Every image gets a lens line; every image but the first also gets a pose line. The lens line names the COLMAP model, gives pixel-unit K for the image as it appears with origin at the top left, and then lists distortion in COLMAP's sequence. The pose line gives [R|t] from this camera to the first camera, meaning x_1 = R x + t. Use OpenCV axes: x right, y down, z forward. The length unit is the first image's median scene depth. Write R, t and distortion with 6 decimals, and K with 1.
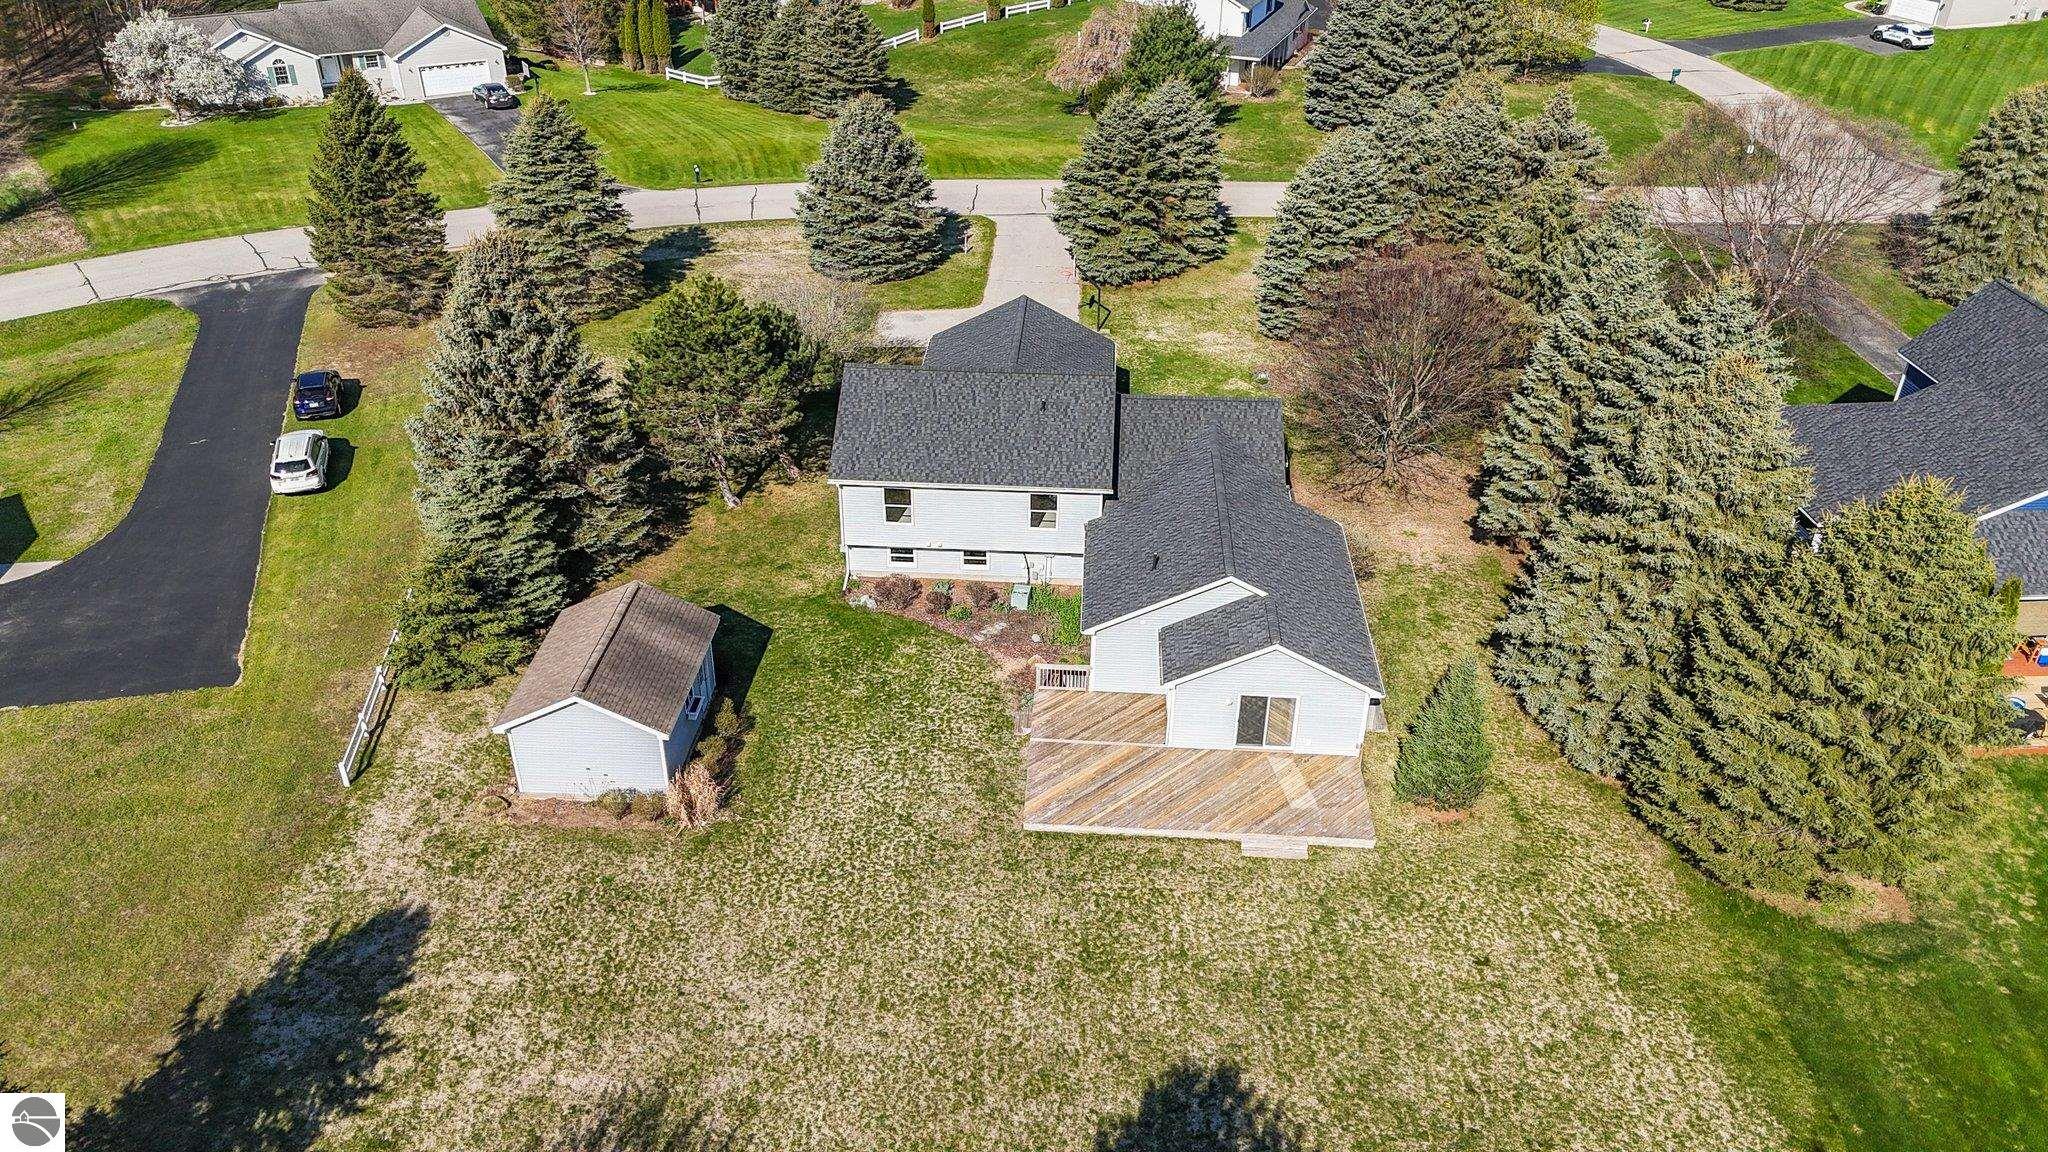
lens RADIAL K [[1562.6, 0, 1024.0], [0, 1562.6, 576.0], [0, 0, 1]] dist [0.041780, -0.003326]
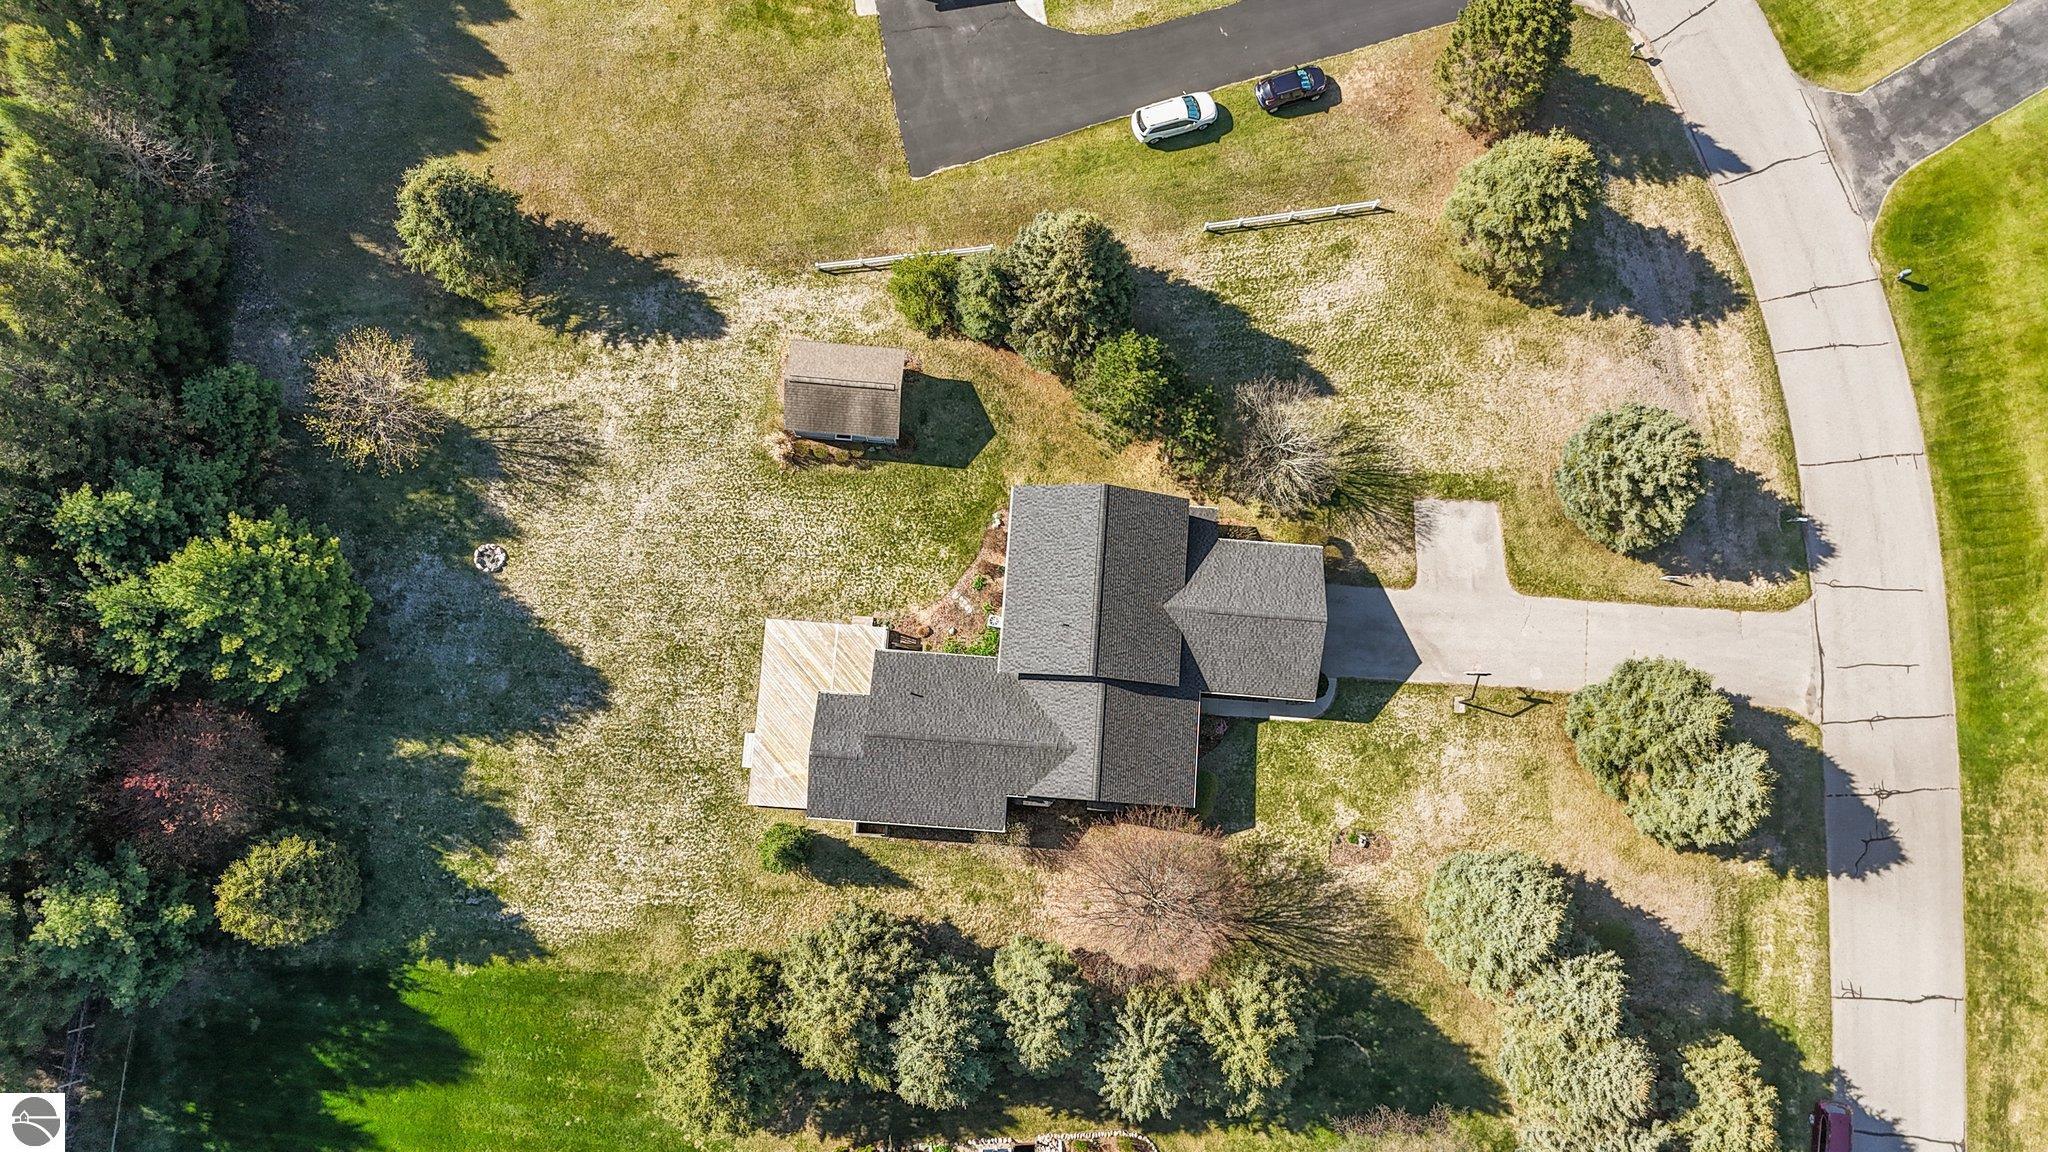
lens RADIAL K [[1486.2, 0, 1024.0], [0, 1486.2, 576.0], [0, 0, 1]] dist [0.093074, -0.123463]
pose [[-0.018701, 0.988291, -0.151430, 0.241268], [-0.516396, 0.120144, 0.847880, -1.720067], [0.856146, 0.094054, 0.508103, 0.377588]]
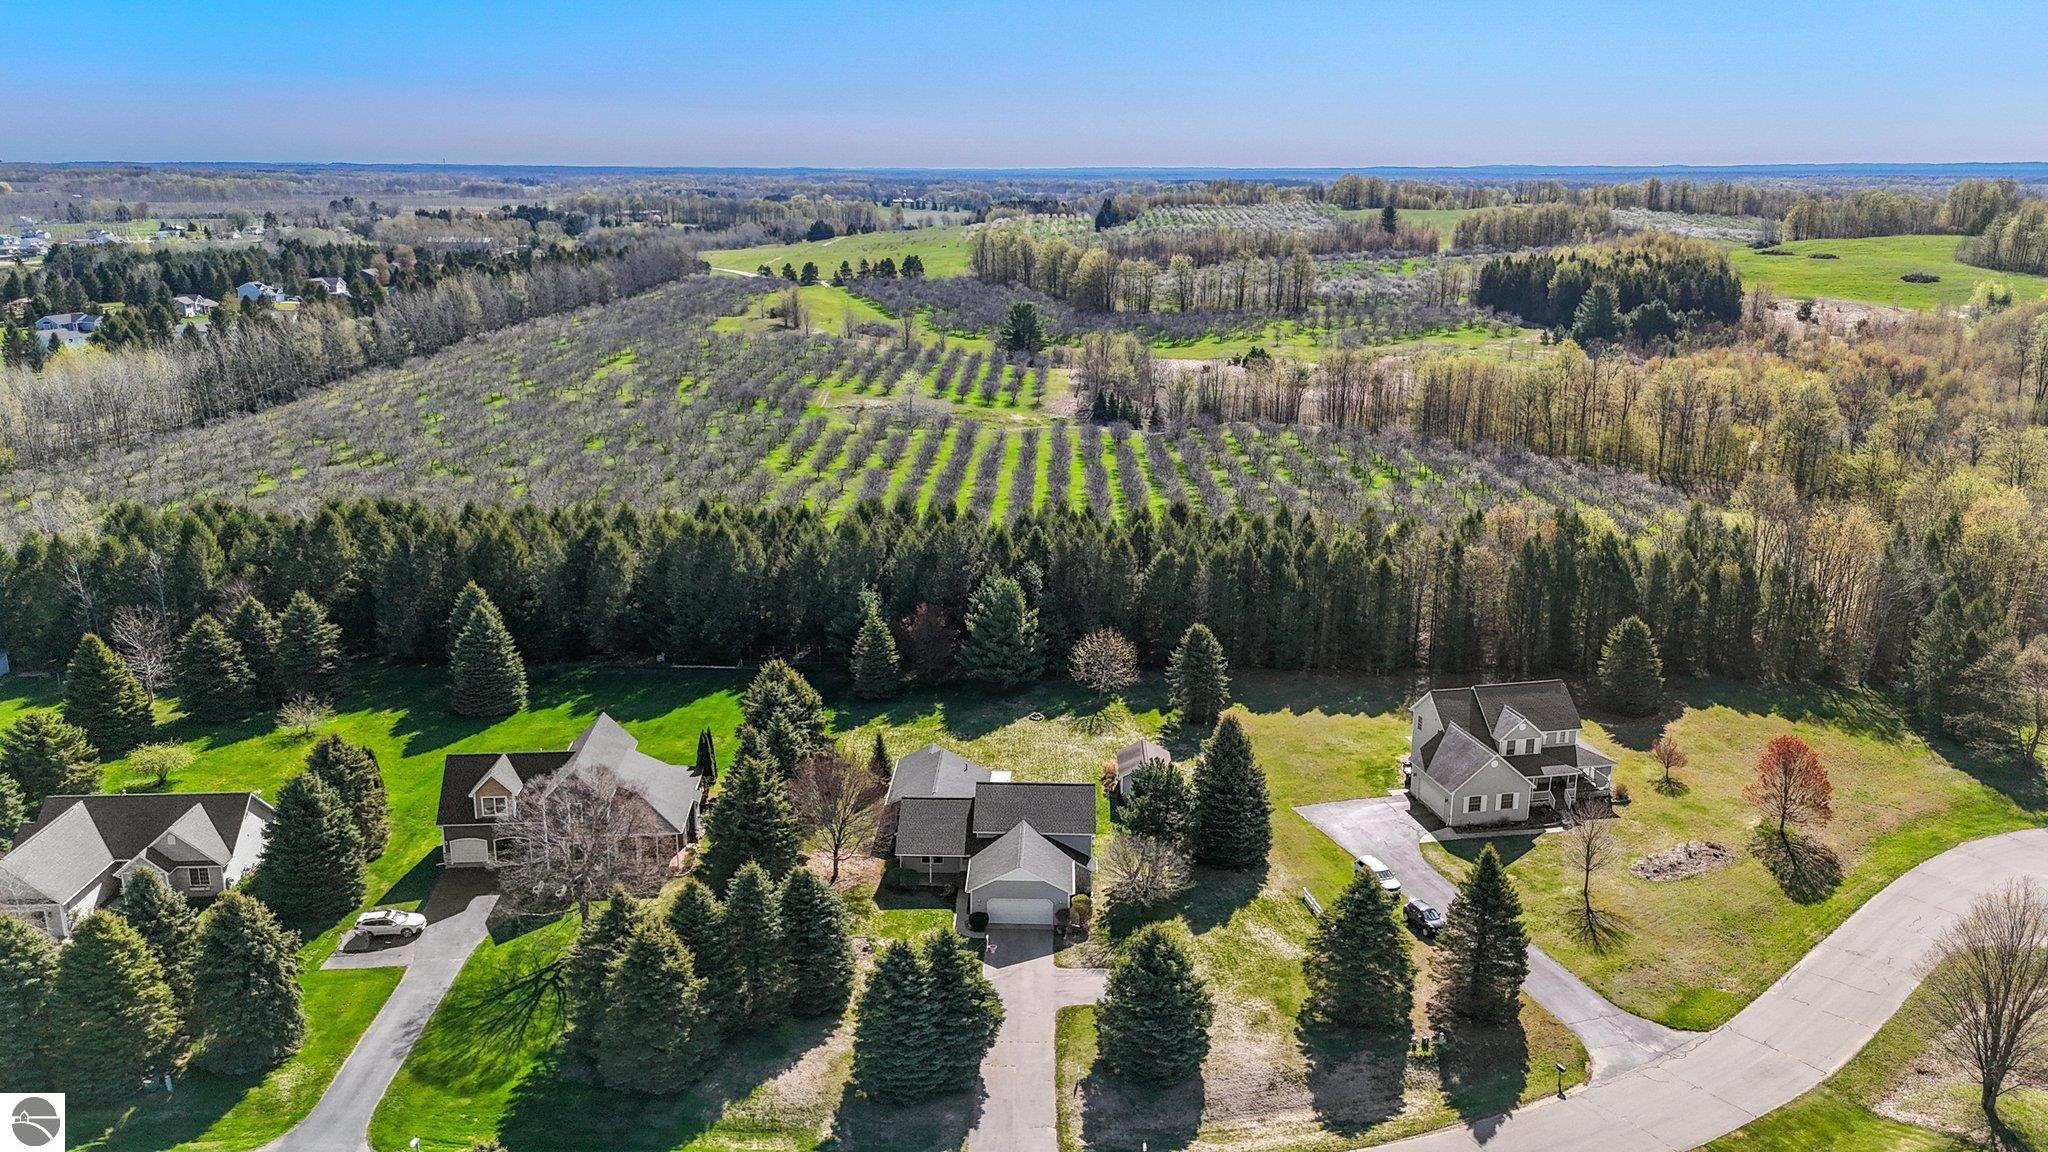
lens RADIAL K [[1486.2, 0, 1024.0], [0, 1486.2, 576.0], [0, 0, 1]] dist [0.093074, -0.123463]
pose [[-0.999367, -0.010533, -0.033967, 0.091684], [-0.031646, 0.699157, 0.714267, -2.669131], [0.016224, 0.714891, -0.699048, 3.257864]]
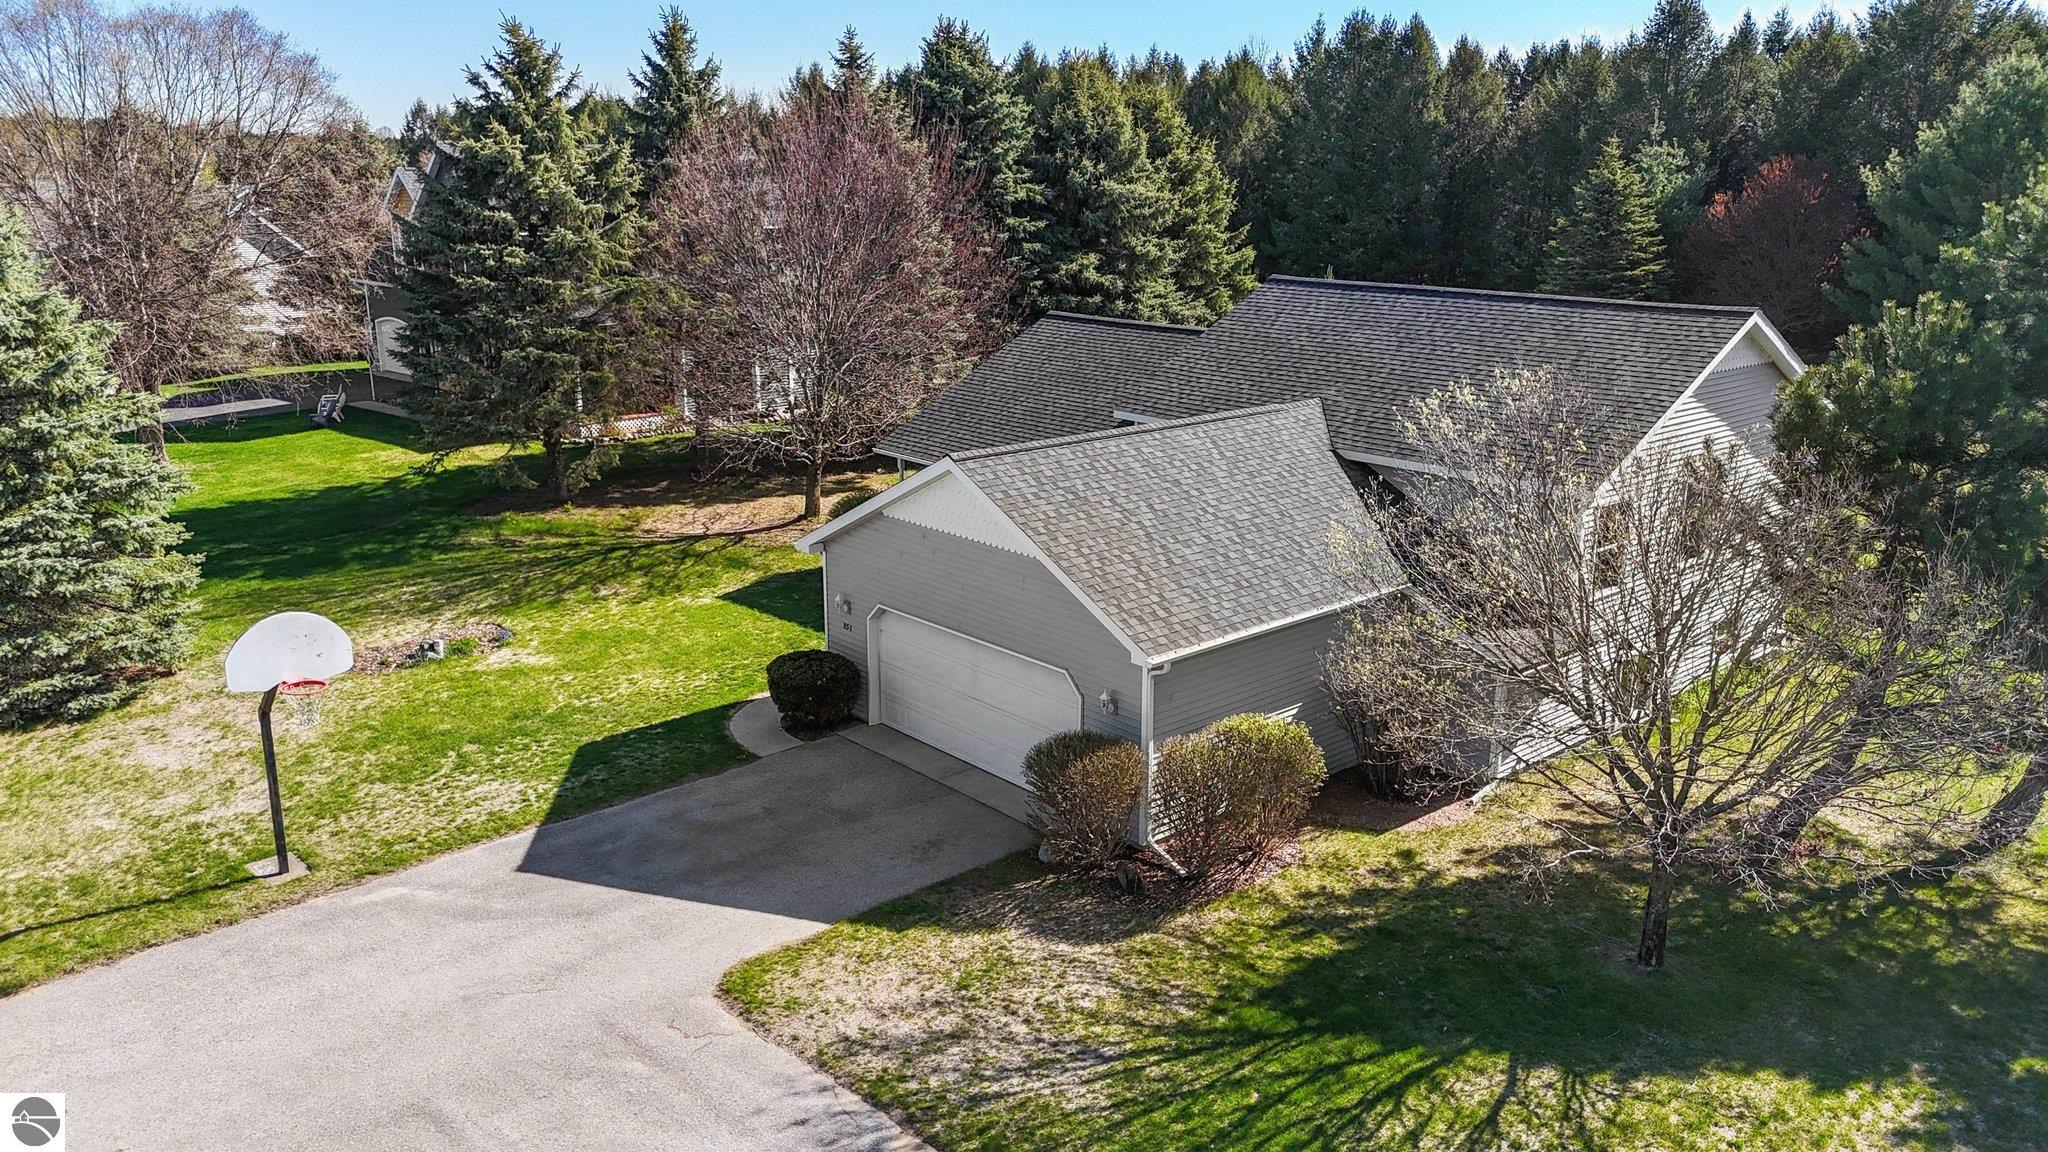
lens RADIAL K [[1486.2, 0, 1024.0], [0, 1486.2, 576.0], [0, 0, 1]] dist [0.093074, -0.123463]
pose [[-0.708438, -0.193576, 0.678708, -0.388235], [0.346545, 0.742336, 0.573448, -0.549819], [-0.614835, 0.641456, -0.458816, 1.945021]]
